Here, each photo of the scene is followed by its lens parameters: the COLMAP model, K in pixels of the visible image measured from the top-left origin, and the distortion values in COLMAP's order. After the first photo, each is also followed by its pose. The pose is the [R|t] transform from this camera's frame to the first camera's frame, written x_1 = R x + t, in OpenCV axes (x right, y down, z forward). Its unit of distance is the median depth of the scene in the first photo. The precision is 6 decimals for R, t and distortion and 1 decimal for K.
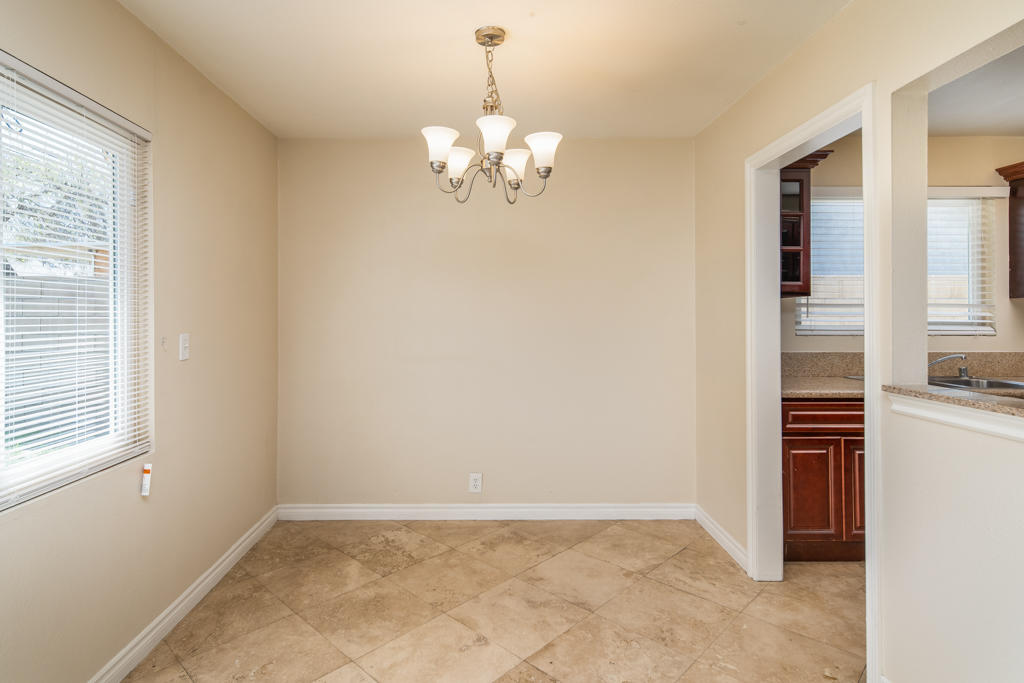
lens RADIAL K [[534.7, 0, 481.8], [0, 534.7, 310.0], [0, 0, 1]] dist [-0.003773, -0.000789]
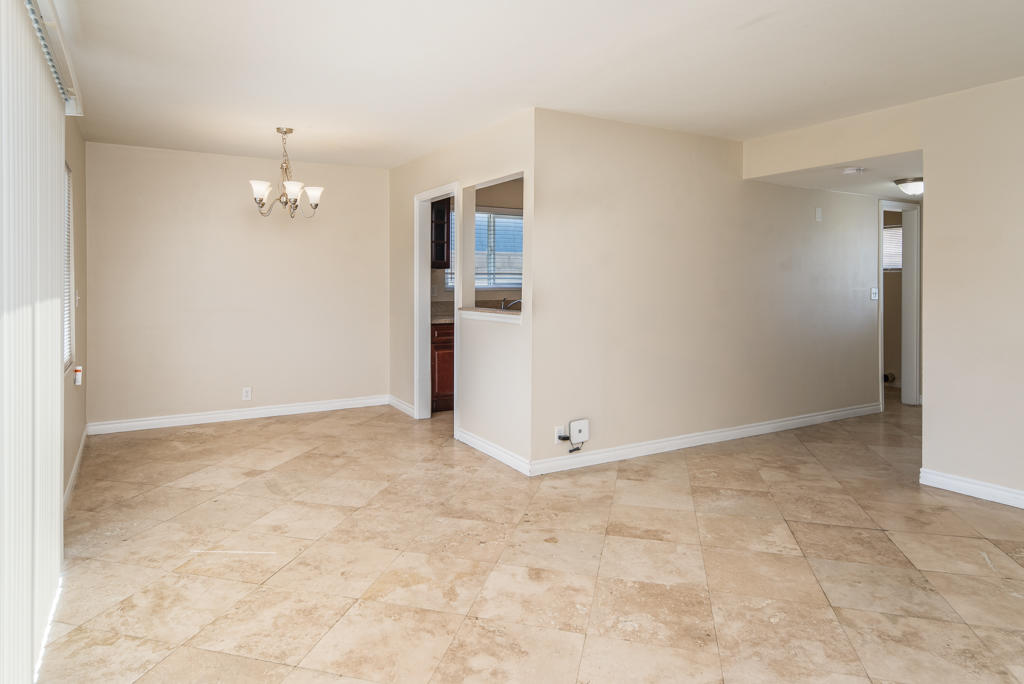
lens RADIAL K [[607.7, 0, 477.9], [0, 607.7, 274.8], [0, 0, 1]] dist [-0.000782, -0.000684]
pose [[0.874014, 0.004886, 0.485876, -0.341766], [-0.006015, 0.999982, 0.000764, -0.007910], [-0.485863, -0.003590, 0.874028, -0.961260]]
